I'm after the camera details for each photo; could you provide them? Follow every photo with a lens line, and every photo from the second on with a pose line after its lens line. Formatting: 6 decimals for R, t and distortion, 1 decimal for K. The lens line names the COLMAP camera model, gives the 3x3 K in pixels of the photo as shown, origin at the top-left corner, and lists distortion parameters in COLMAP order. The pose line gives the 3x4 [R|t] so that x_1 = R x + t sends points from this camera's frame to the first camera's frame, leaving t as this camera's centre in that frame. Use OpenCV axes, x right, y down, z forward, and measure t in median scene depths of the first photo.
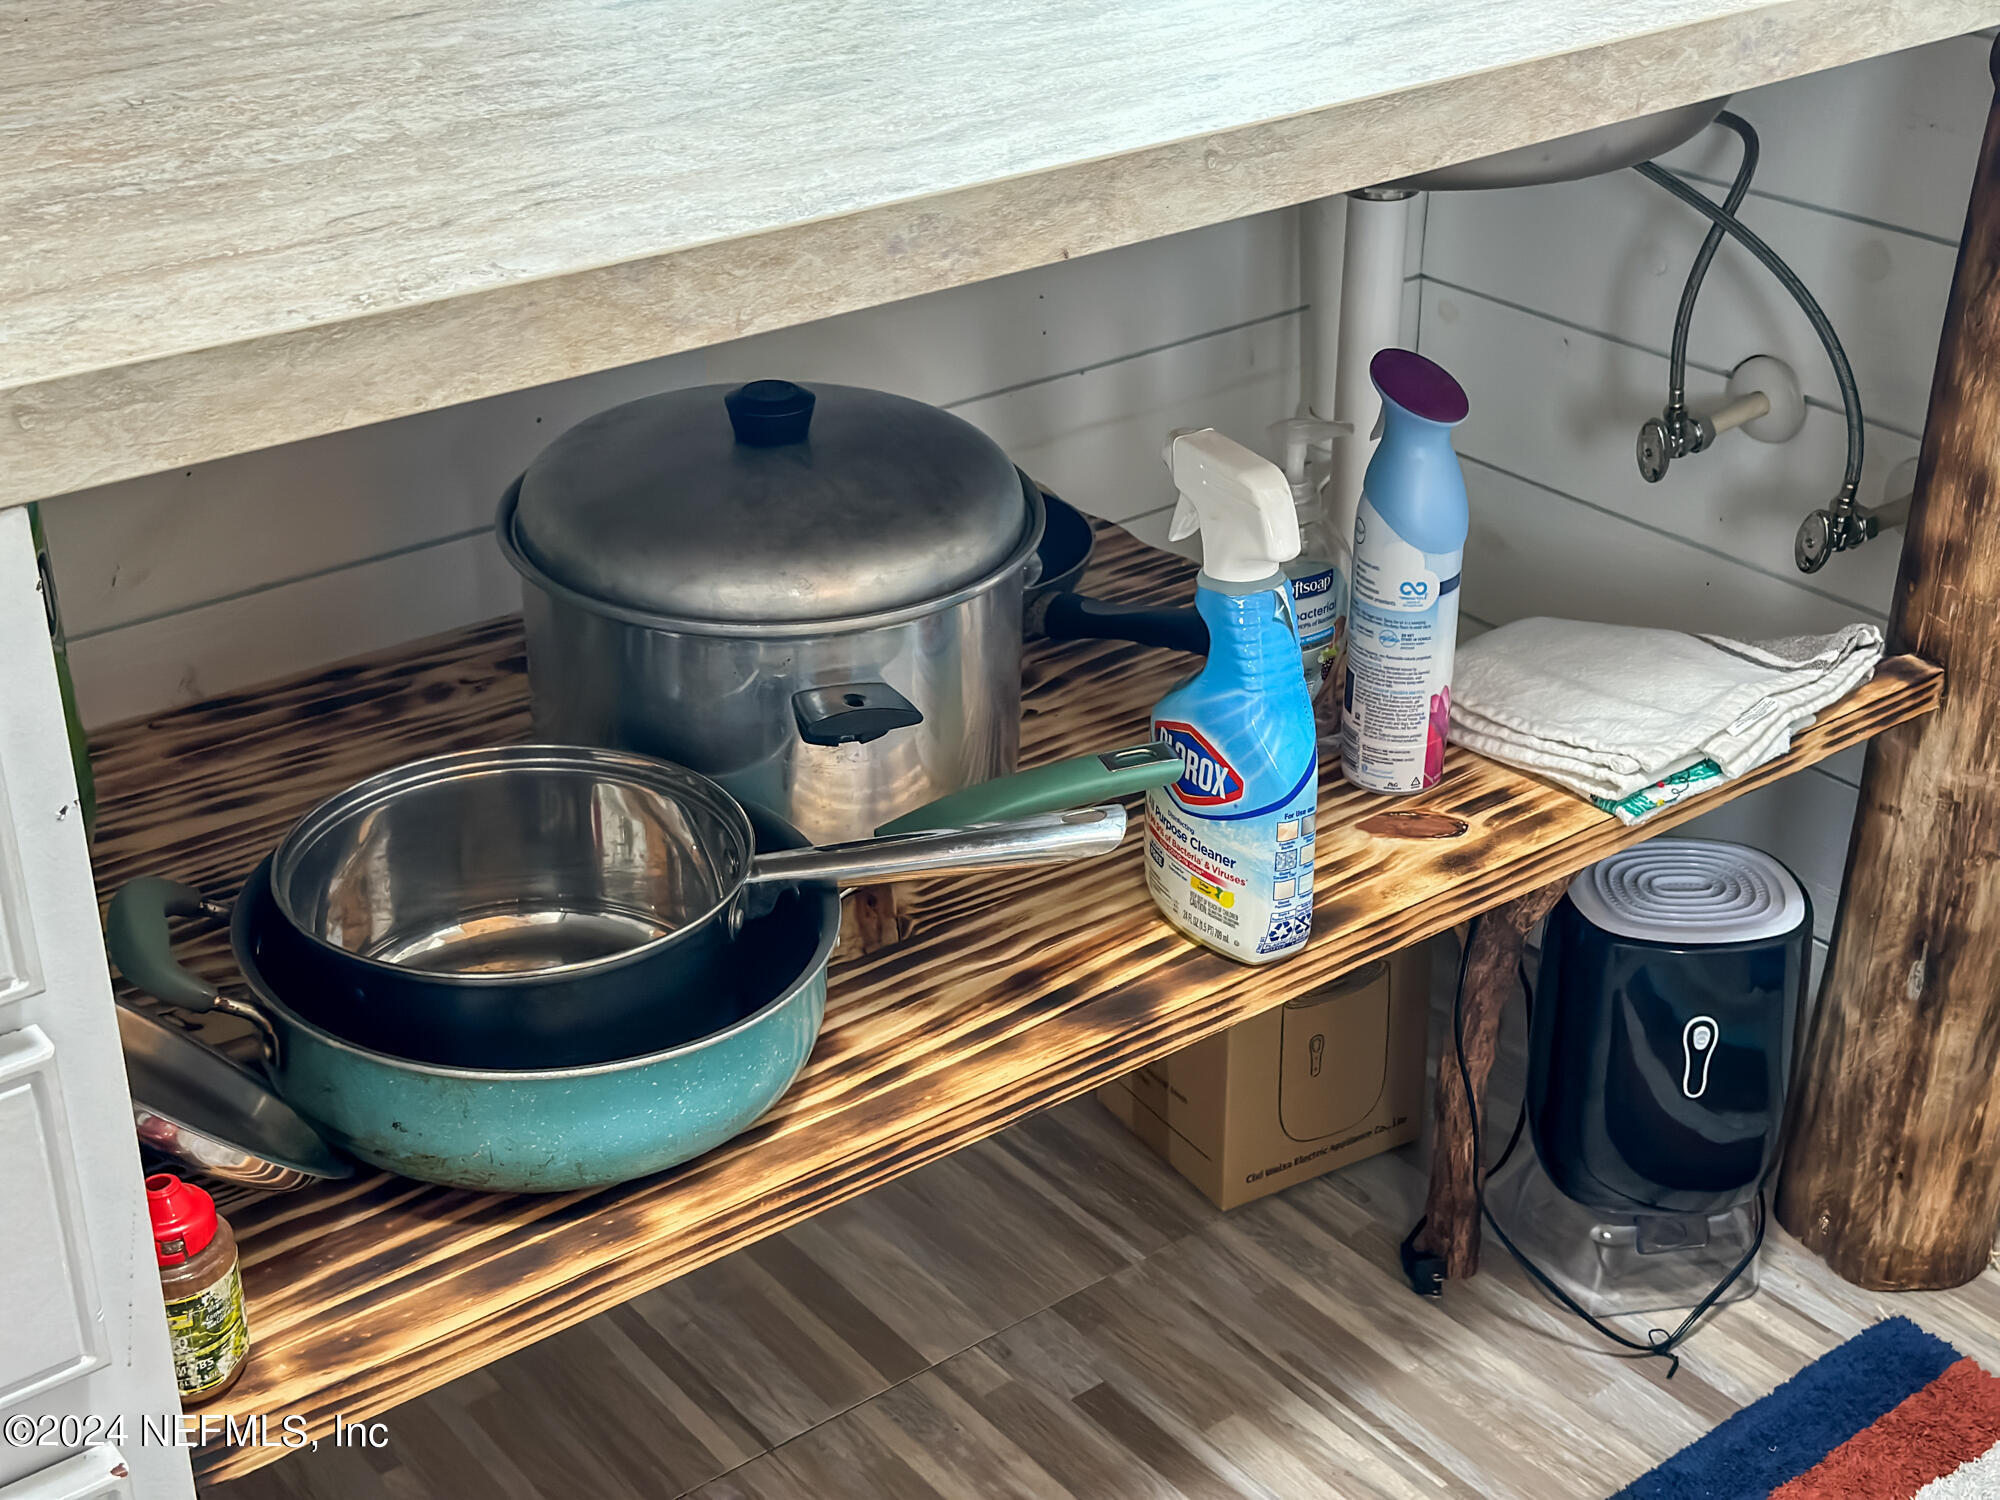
lens RADIAL K [[2795.0, 0, 993.8], [0, 2795.0, 757.6], [0, 0, 1]] dist [0.177737, 0.000000]
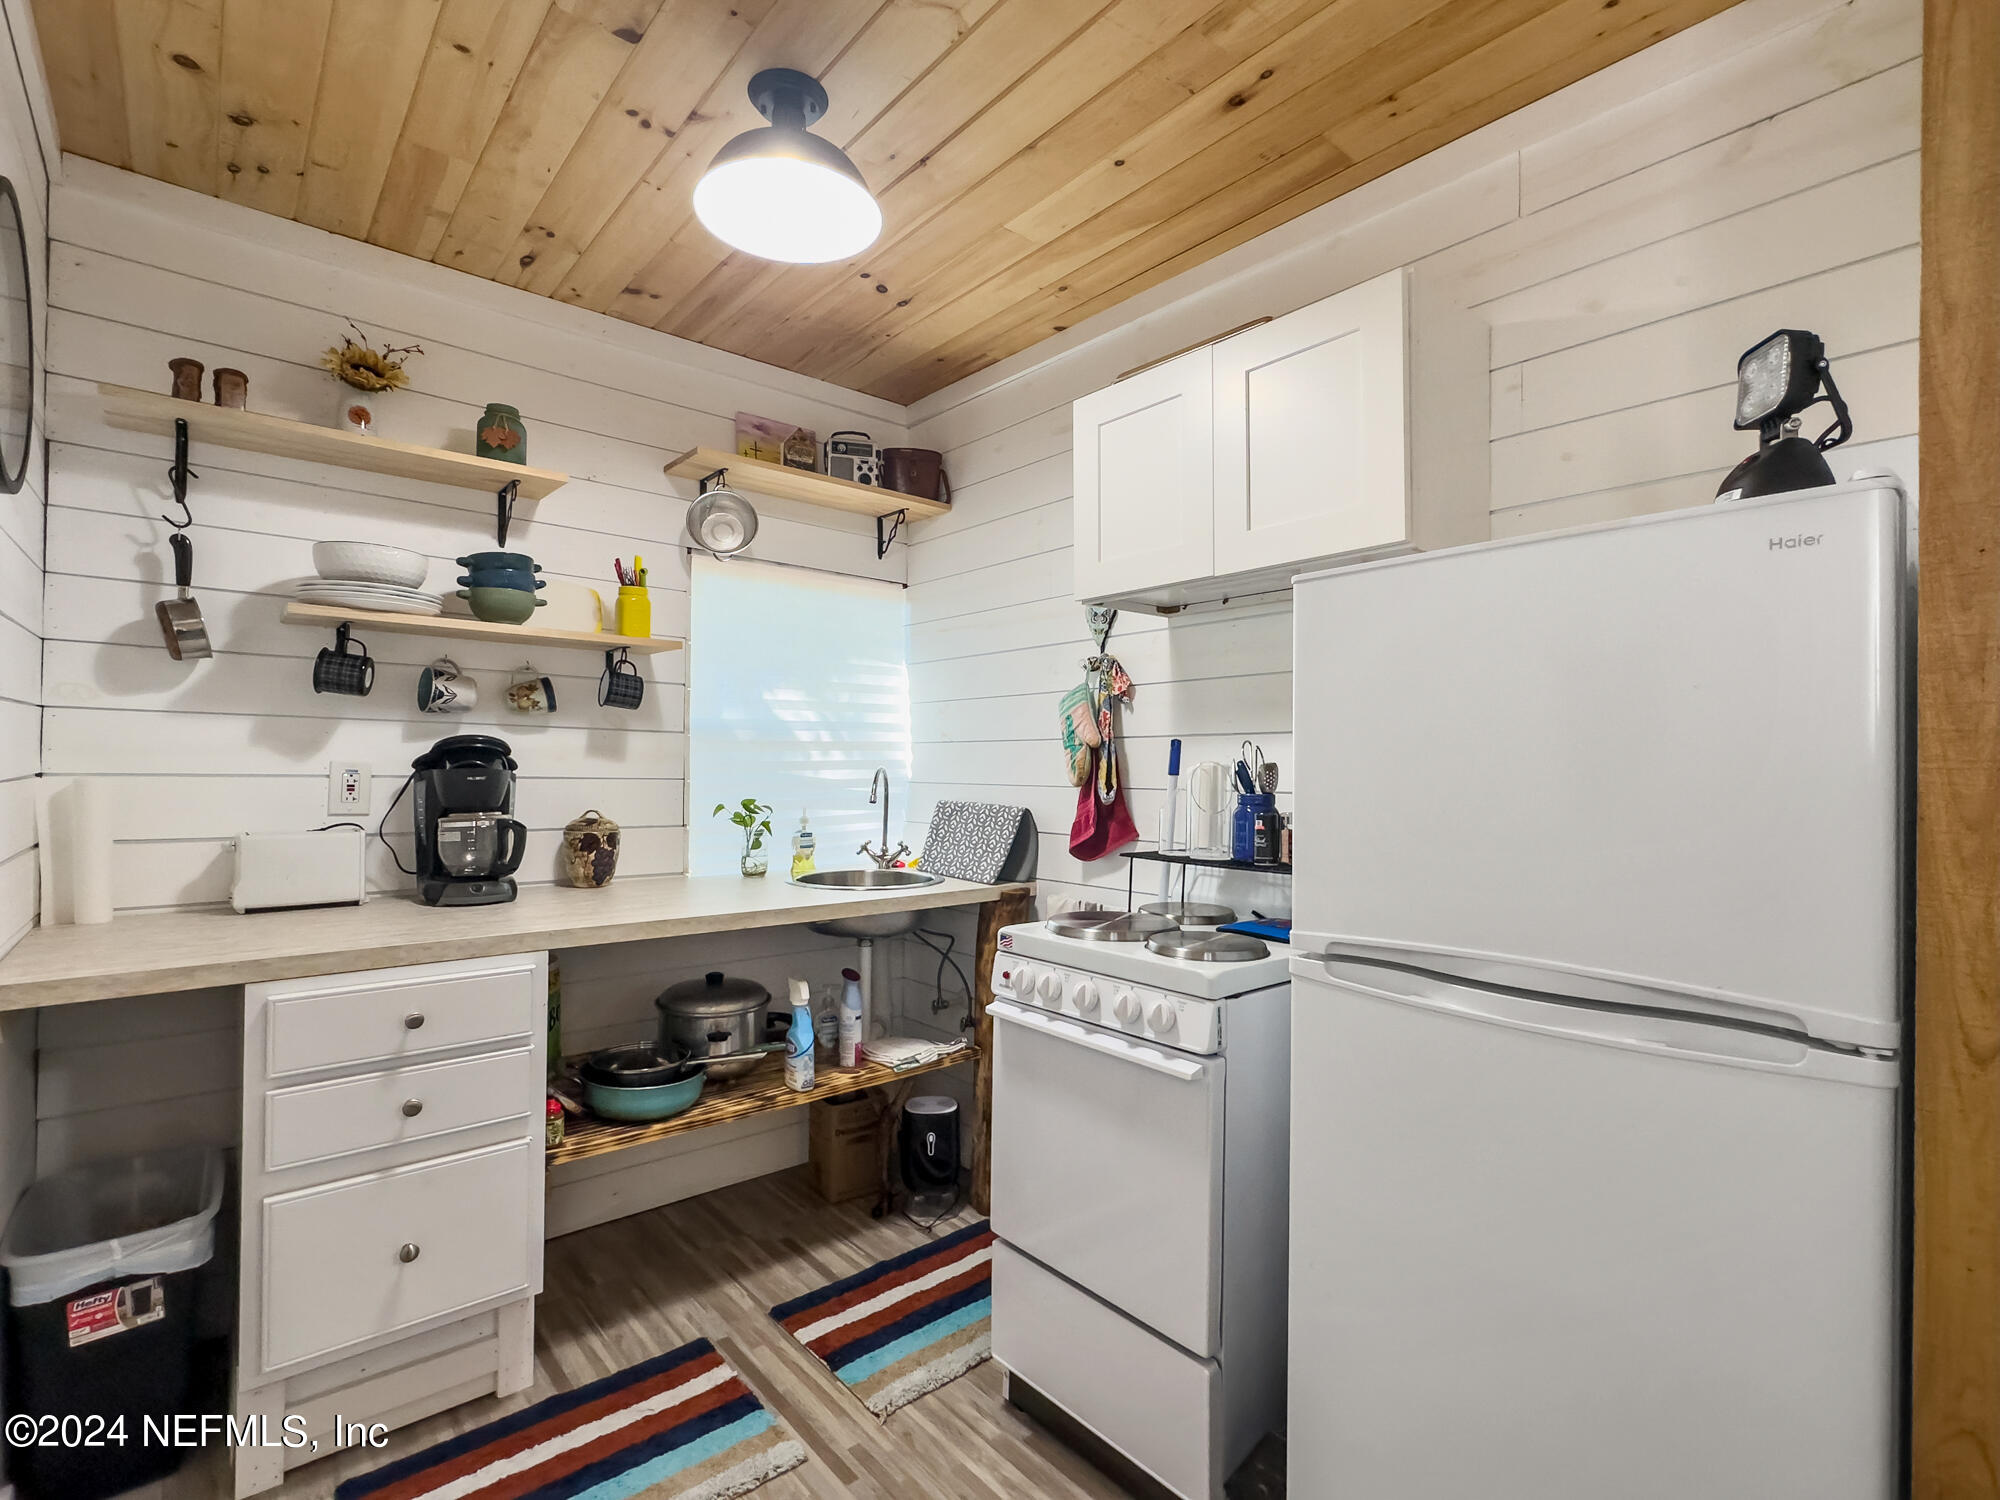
lens RADIAL K [[928.3, 0, 995.4], [0, 928.3, 761.9], [0, 0, 1]] dist [-0.002147, 0.000143]
pose [[0.998506, 0.017752, 0.051670, 0.299573], [0.008361, 0.884946, -0.465618, 0.283507], [-0.053991, 0.465355, 0.883476, -0.590663]]
